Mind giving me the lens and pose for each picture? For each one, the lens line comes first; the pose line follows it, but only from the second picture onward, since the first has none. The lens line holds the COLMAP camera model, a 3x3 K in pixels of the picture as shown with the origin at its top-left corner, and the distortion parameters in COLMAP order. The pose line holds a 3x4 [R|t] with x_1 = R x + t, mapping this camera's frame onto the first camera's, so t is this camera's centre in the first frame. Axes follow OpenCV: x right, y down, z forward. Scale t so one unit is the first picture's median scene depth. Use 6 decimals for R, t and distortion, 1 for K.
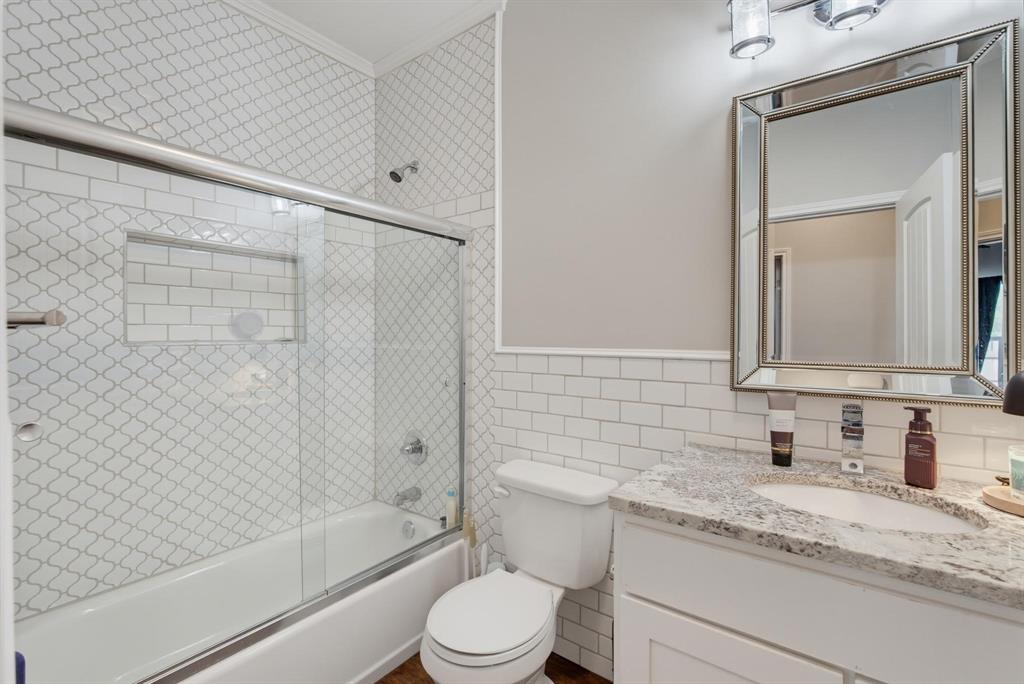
lens RADIAL K [[455.7, 0, 512.0], [0, 455.7, 342.0], [0, 0, 1]] dist [-0.001489, -0.000380]
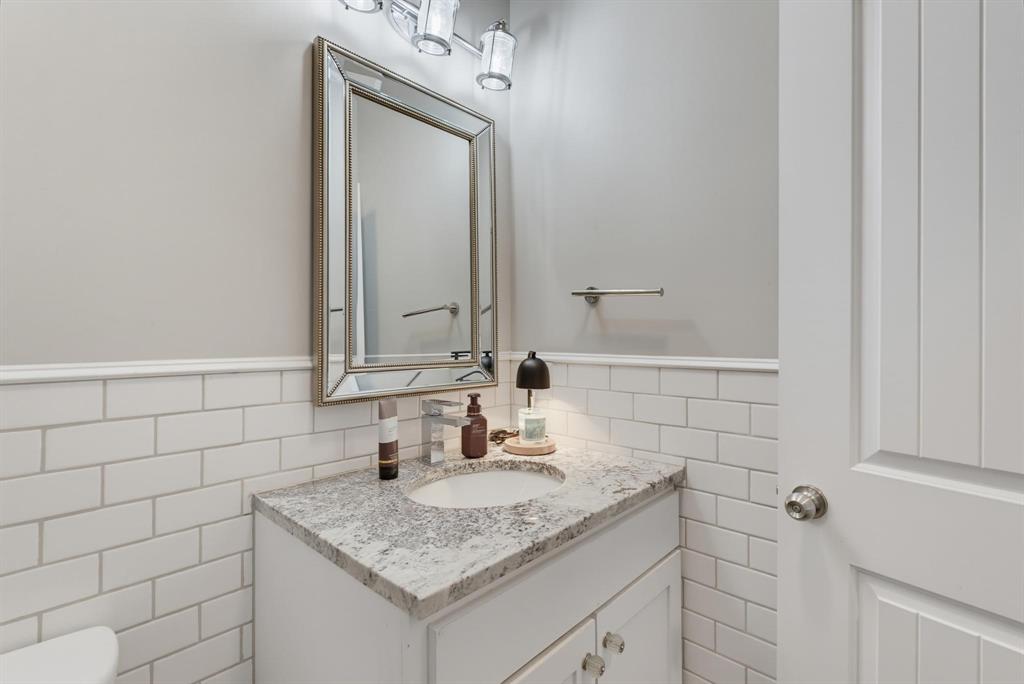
lens RADIAL K [[470.5, 0, 512.4], [0, 470.5, 336.8], [0, 0, 1]] dist [-0.016198, -0.000013]
pose [[0.104261, -0.003317, 0.994544, -0.404125], [0.015634, 0.999876, 0.001696, -0.013655], [-0.994427, 0.015372, 0.104300, 0.825650]]
